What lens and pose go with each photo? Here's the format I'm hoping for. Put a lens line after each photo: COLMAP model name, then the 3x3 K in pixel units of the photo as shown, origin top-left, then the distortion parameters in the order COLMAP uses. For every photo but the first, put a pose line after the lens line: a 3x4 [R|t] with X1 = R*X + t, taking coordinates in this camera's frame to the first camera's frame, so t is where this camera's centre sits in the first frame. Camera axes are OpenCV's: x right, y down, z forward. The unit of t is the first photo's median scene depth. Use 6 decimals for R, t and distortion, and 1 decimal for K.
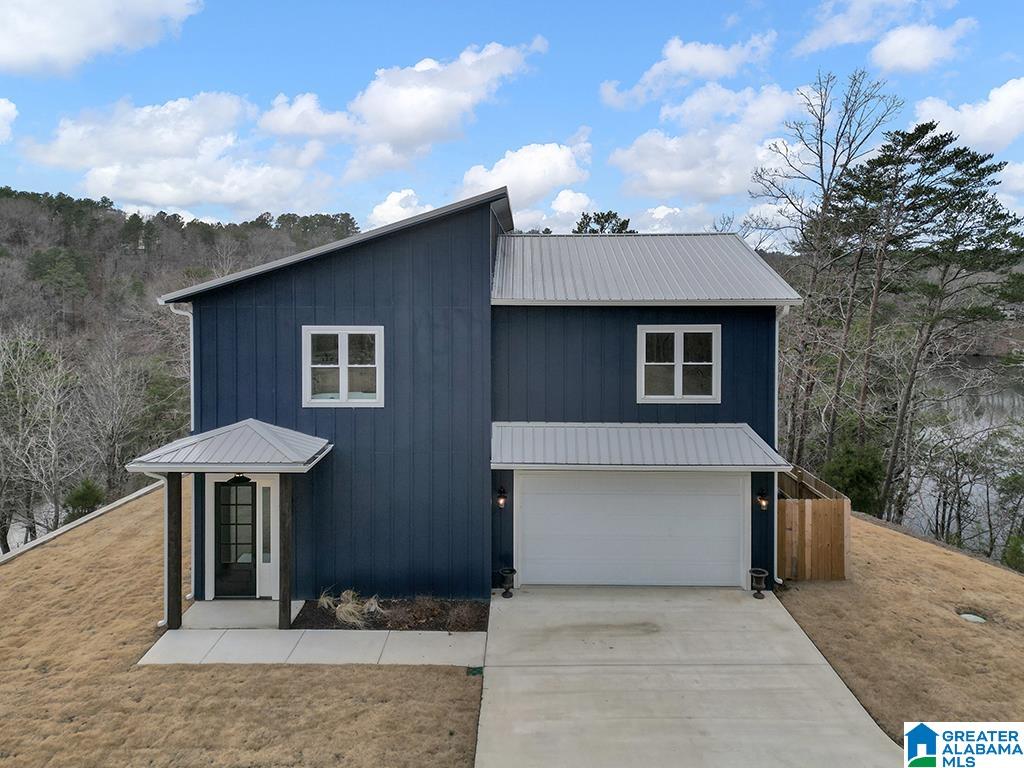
lens RADIAL K [[743.6, 0, 511.9], [0, 743.6, 278.8], [0, 0, 1]] dist [0.044053, -0.038511]
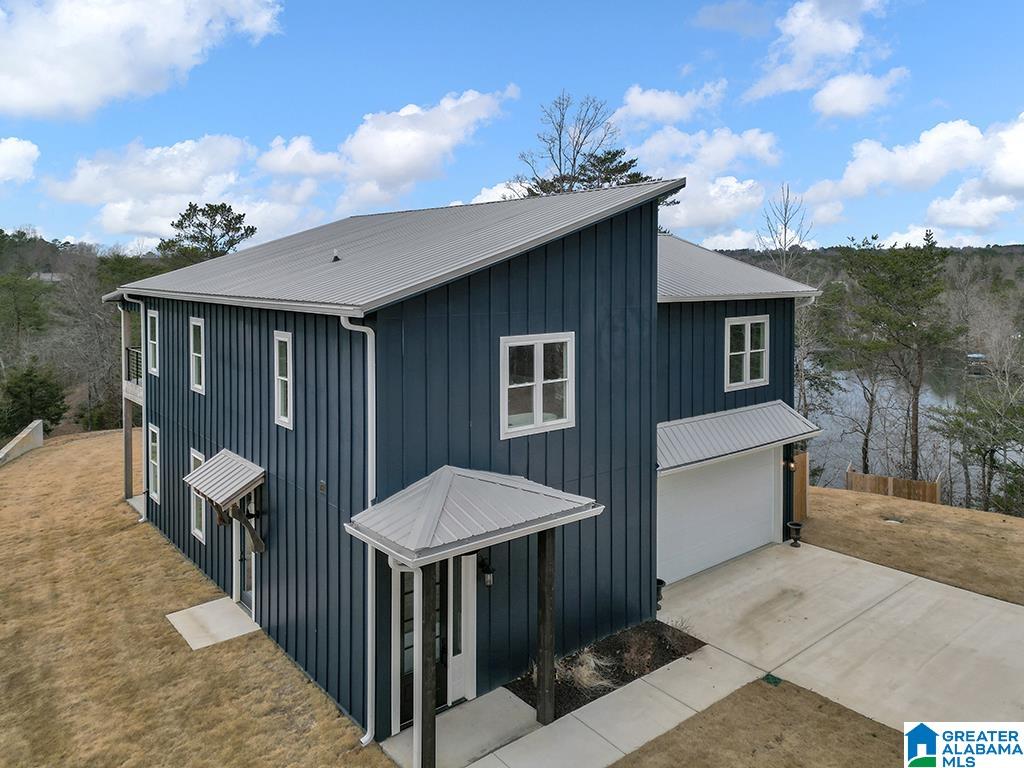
lens RADIAL K [[743.6, 0, 511.9], [0, 743.6, 278.8], [0, 0, 1]] dist [0.044053, -0.038511]
pose [[0.771781, -0.010011, 0.635810, -0.768267], [0.010097, 0.999943, 0.003488, -0.000853], [-0.635809, 0.003728, 0.771838, 0.386467]]
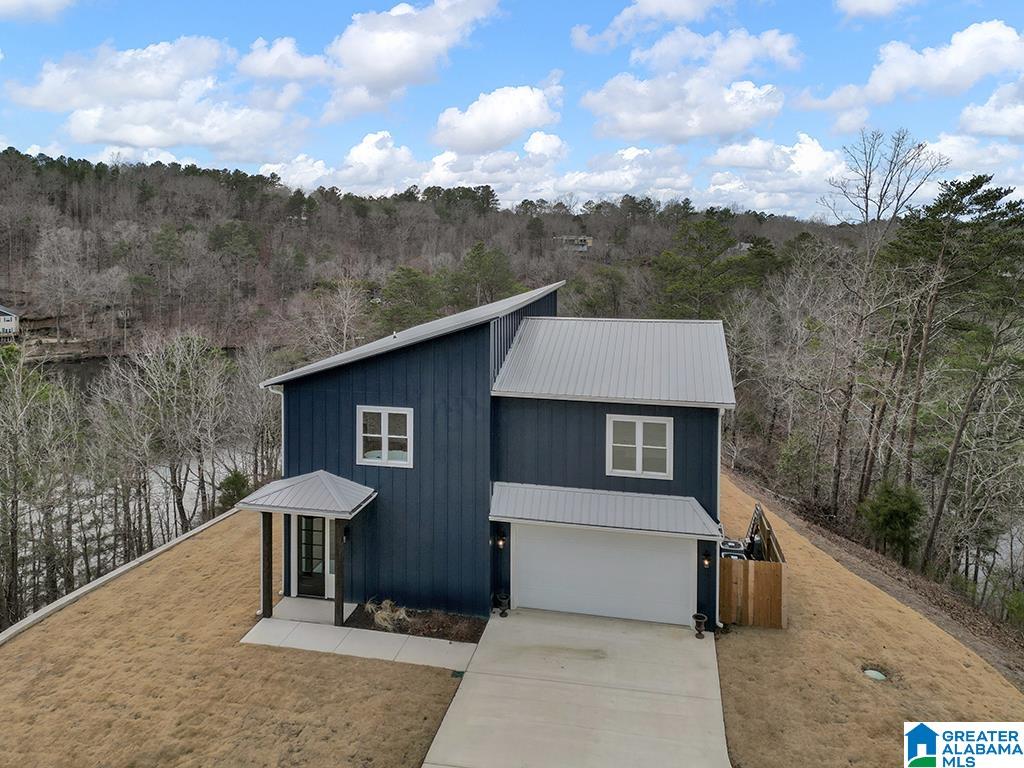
lens RADIAL K [[749.4, 0, 513.6], [0, 749.4, 257.3], [0, 0, 1]] dist [0.054549, -0.050012]
pose [[0.981410, 0.011760, -0.191561, 0.264963], [-0.007357, 0.999692, 0.023683, -0.244000], [0.191780, -0.021833, 0.981195, -0.297243]]
